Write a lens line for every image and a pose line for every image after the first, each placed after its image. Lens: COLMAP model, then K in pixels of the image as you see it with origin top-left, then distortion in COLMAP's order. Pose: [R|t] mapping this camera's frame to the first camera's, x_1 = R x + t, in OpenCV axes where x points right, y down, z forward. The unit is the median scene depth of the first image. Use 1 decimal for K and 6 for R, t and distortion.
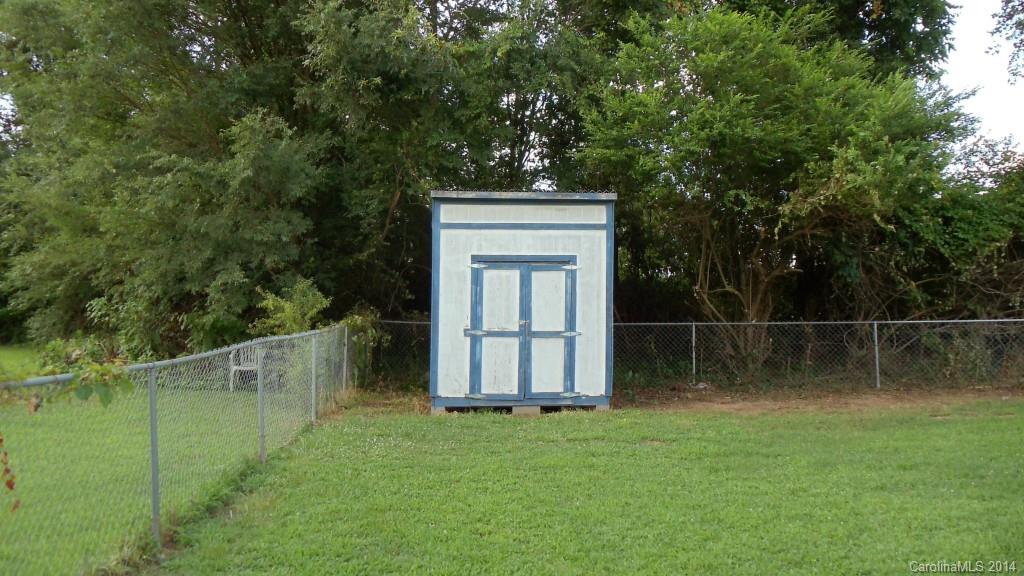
lens RADIAL K [[999.1, 0, 512.6], [0, 999.1, 312.2], [0, 0, 1]] dist [-0.002427, 0.004524]
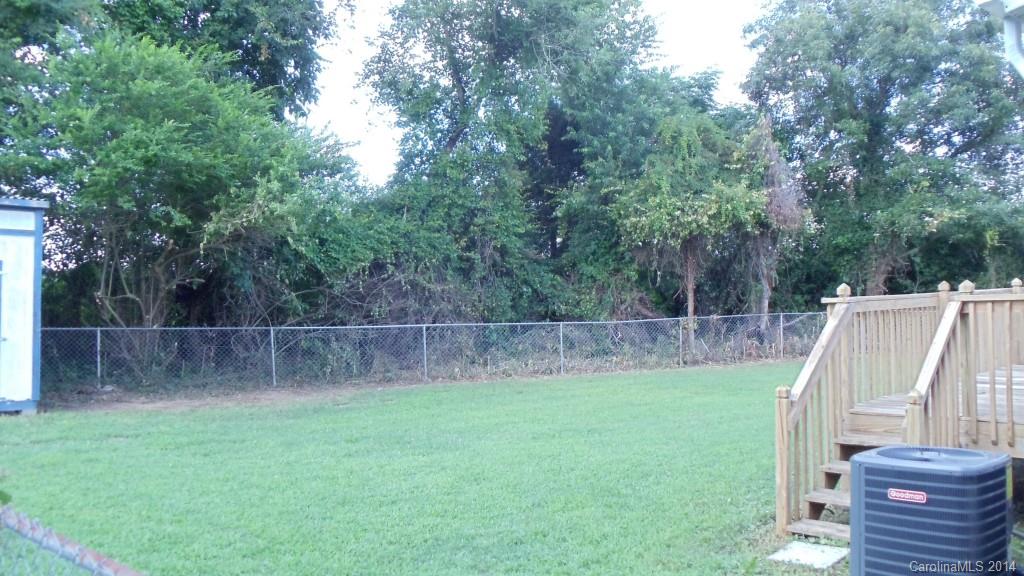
lens RADIAL K [[995.3, 0, 512.0], [0, 995.3, 288.0], [0, 0, 1]] dist [-0.092976, 0.016811]
pose [[0.793626, 0.025334, 0.607878, -0.100899], [-0.007661, 0.999470, -0.031652, -0.001913], [-0.608358, 0.020463, 0.793399, -0.065656]]
